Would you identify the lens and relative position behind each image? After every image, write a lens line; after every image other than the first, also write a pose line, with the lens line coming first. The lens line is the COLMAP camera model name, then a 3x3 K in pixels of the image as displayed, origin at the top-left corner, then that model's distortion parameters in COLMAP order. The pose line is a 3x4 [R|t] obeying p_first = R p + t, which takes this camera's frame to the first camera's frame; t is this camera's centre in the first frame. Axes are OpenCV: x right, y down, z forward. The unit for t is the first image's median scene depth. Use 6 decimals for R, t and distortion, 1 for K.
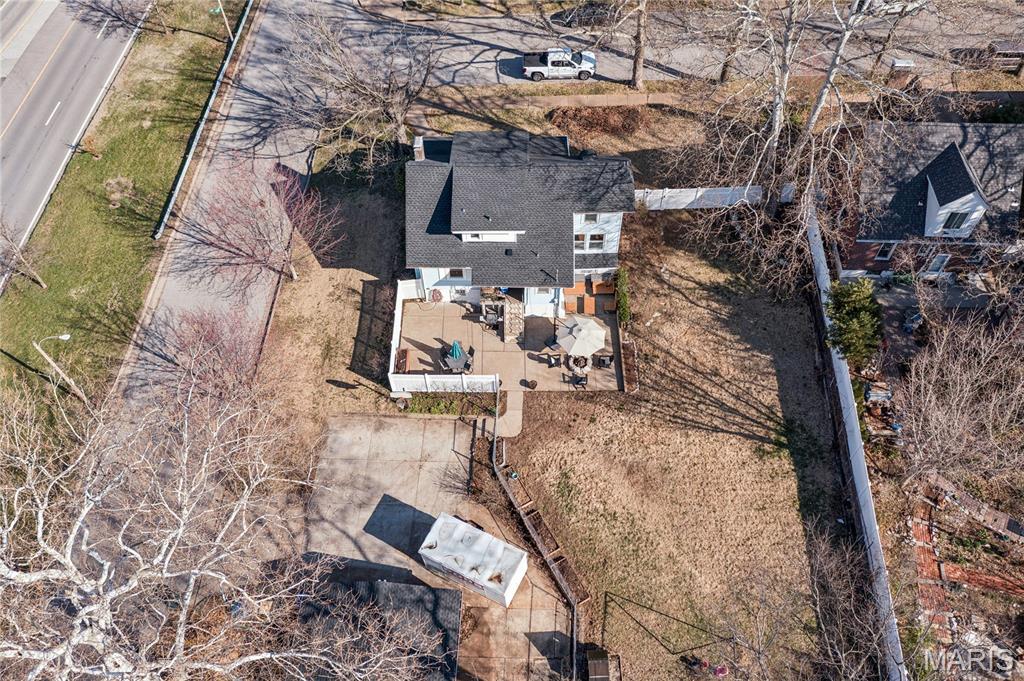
lens RADIAL K [[808.0, 0, 512.0], [0, 808.0, 340.5], [0, 0, 1]] dist [-0.012113, -0.002625]
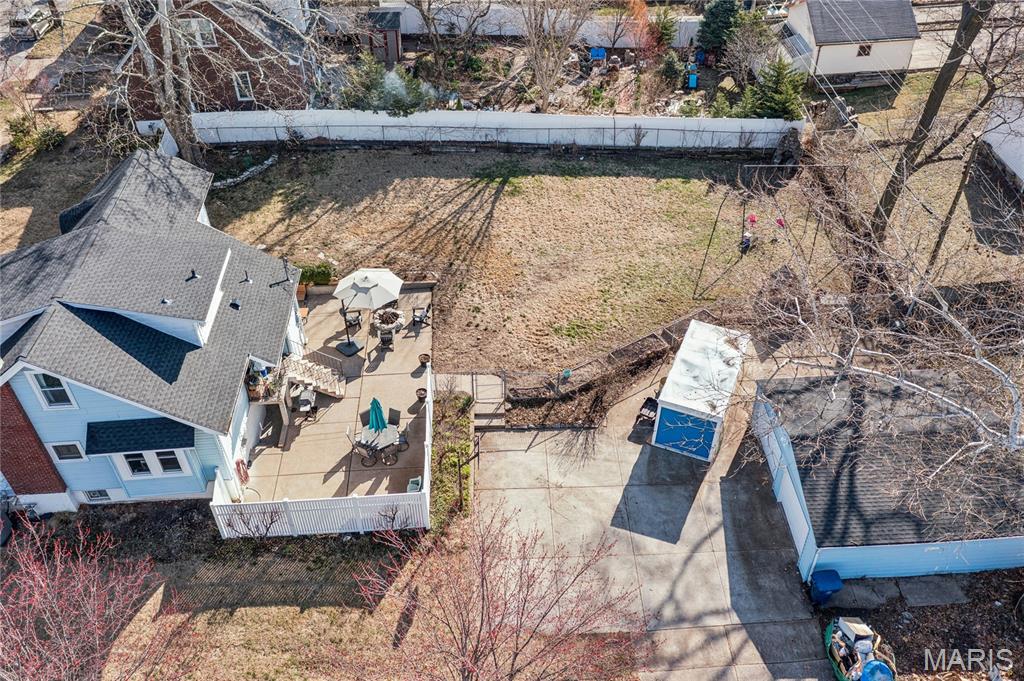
lens RADIAL K [[861.1, 0, 513.6], [0, 861.1, 374.1], [0, 0, 1]] dist [-0.041137, 0.002061]
pose [[-0.075629, -0.655430, 0.751460, -0.543248], [0.825498, 0.381565, 0.415885, -0.184994], [-0.559314, 0.651782, 0.512199, 0.579041]]
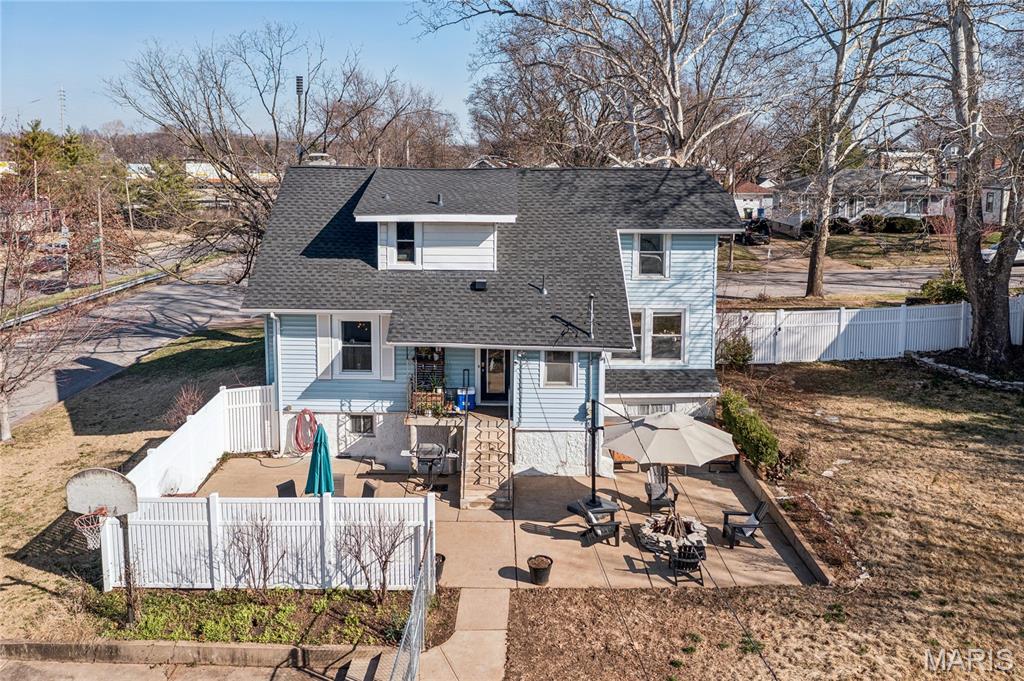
lens RADIAL K [[838.9, 0, 506.4], [0, 838.9, 241.2], [0, 0, 1]] dist [-0.012125, -0.002971]
pose [[0.999885, 0.014869, 0.002957, 0.009468], [-0.007622, 0.661646, -0.749777, 0.219216], [-0.013105, 0.749669, 0.661684, 0.672846]]
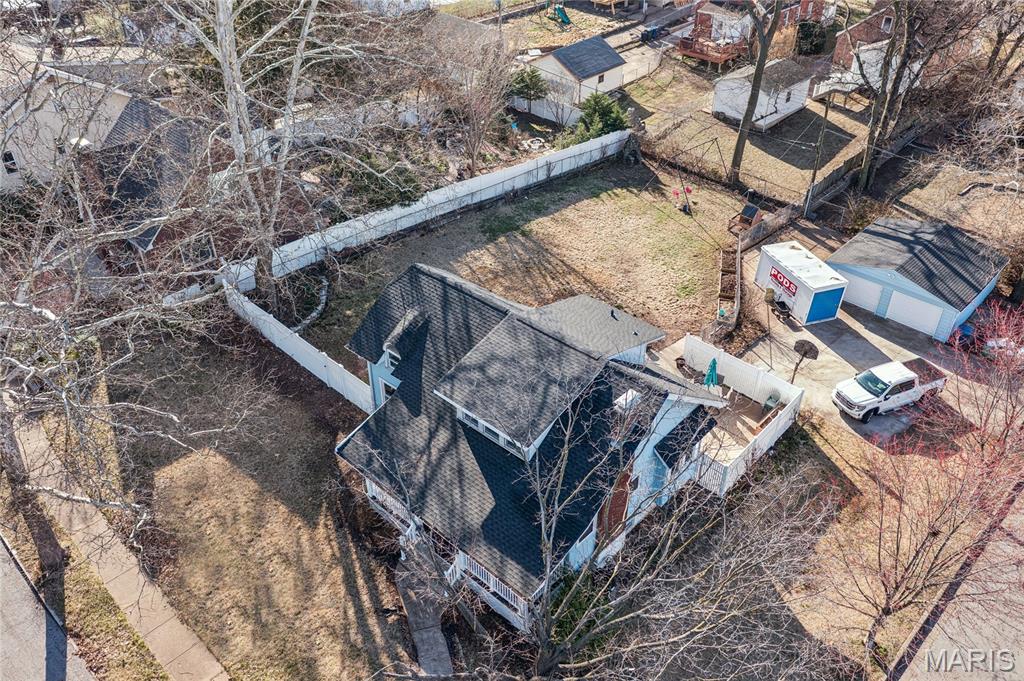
lens RADIAL K [[808.0, 0, 512.0], [0, 808.0, 340.5], [0, 0, 1]] dist [-0.012113, -0.002625]
pose [[-0.740271, -0.377891, 0.556055, -0.348074], [0.554291, 0.125014, 0.822881, -0.743960], [-0.380474, 0.917371, 0.116918, 0.941280]]
